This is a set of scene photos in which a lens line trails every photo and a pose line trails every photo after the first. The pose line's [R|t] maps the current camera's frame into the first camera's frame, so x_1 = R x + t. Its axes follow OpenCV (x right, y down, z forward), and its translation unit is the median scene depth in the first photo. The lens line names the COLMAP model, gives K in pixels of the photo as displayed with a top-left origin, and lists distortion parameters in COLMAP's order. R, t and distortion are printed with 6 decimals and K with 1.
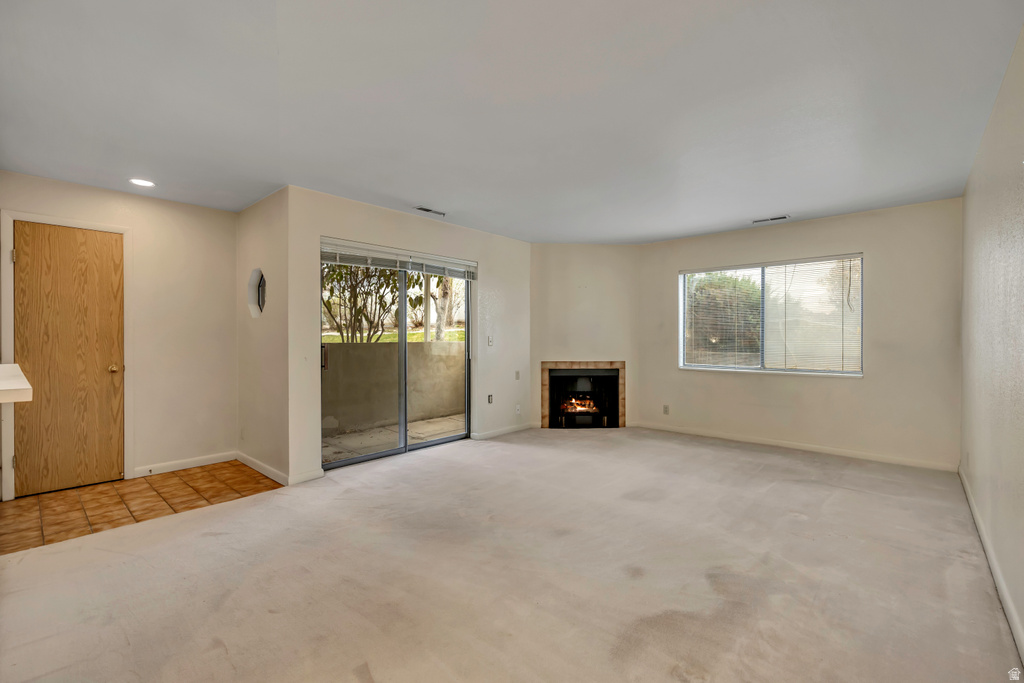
lens RADIAL K [[449.4, 0, 512.0], [0, 449.4, 341.5], [0, 0, 1]] dist [0.001562, 0.000175]
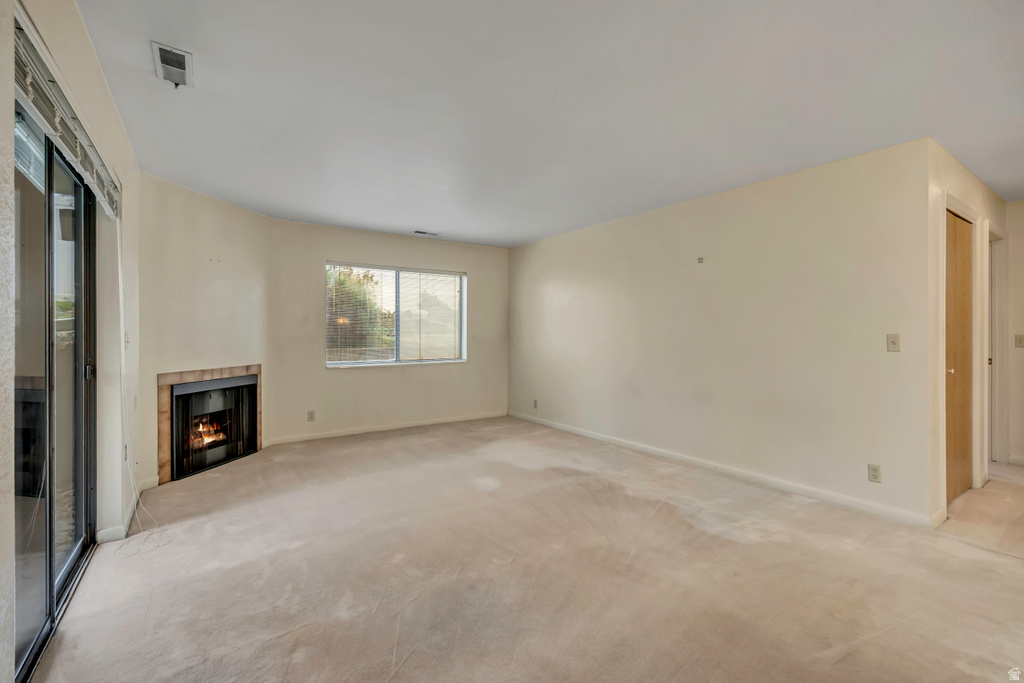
lens RADIAL K [[444.6, 0, 512.6], [0, 444.6, 335.9], [0, 0, 1]] dist [-0.001032, 0.000019]
pose [[0.229123, -0.005391, 0.973382, -0.413143], [0.008276, 0.999959, 0.003590, -0.004004], [-0.973362, 0.007233, 0.229159, 0.420405]]
